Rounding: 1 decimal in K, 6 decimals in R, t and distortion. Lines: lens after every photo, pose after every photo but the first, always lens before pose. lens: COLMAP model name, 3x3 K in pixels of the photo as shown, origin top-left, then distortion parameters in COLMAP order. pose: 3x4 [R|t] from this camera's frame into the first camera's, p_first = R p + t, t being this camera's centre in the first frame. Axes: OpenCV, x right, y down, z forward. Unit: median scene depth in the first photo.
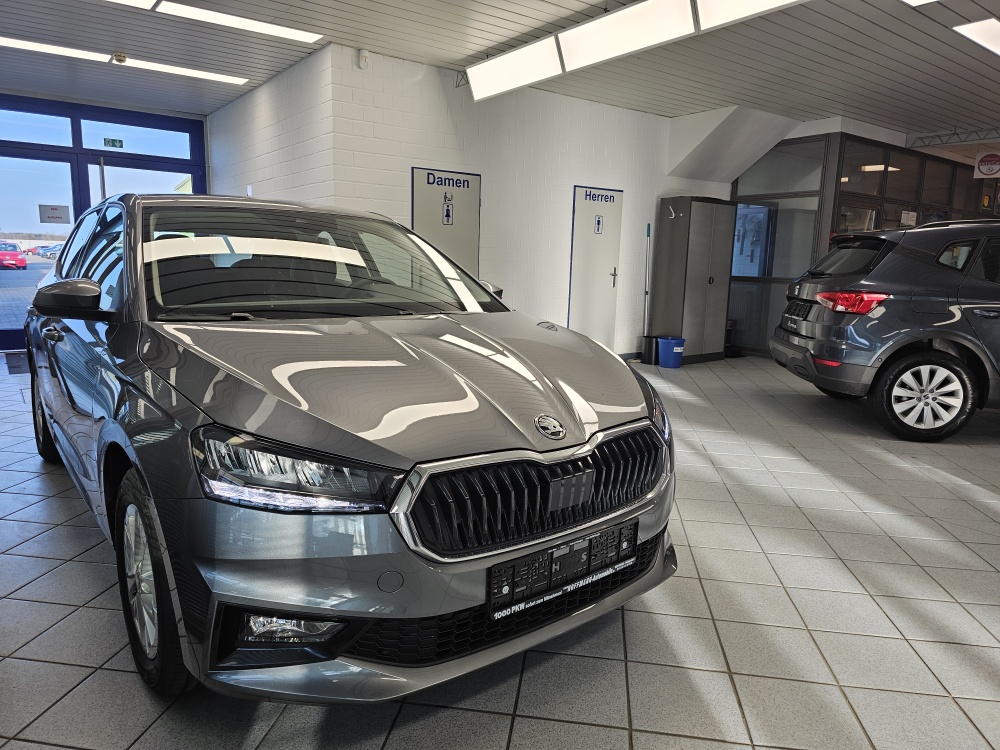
lens RADIAL K [[665.9, 0, 490.4], [0, 665.9, 369.4], [0, 0, 1]] dist [0.067936, -0.071518]
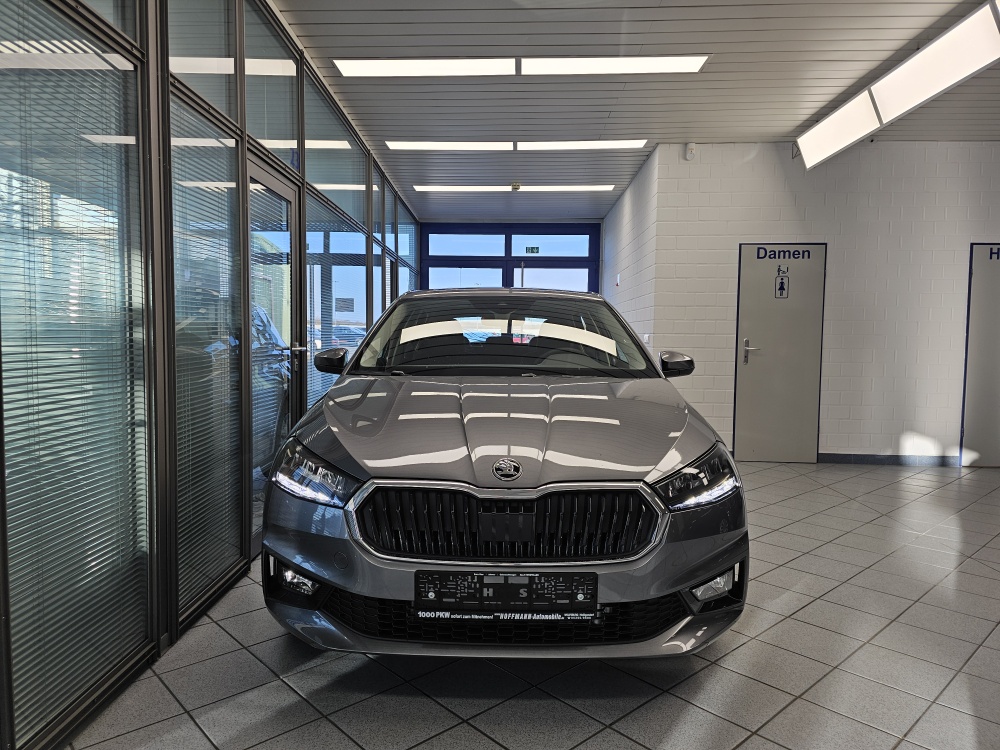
lens RADIAL K [[665.9, 0, 490.4], [0, 665.9, 369.4], [0, 0, 1]] dist [0.067936, -0.071518]
pose [[0.774777, 0.016404, -0.632022, 0.228156], [-0.092449, 0.991858, -0.087587, 0.005203], [0.625439, 0.126290, 0.769985, 0.021313]]
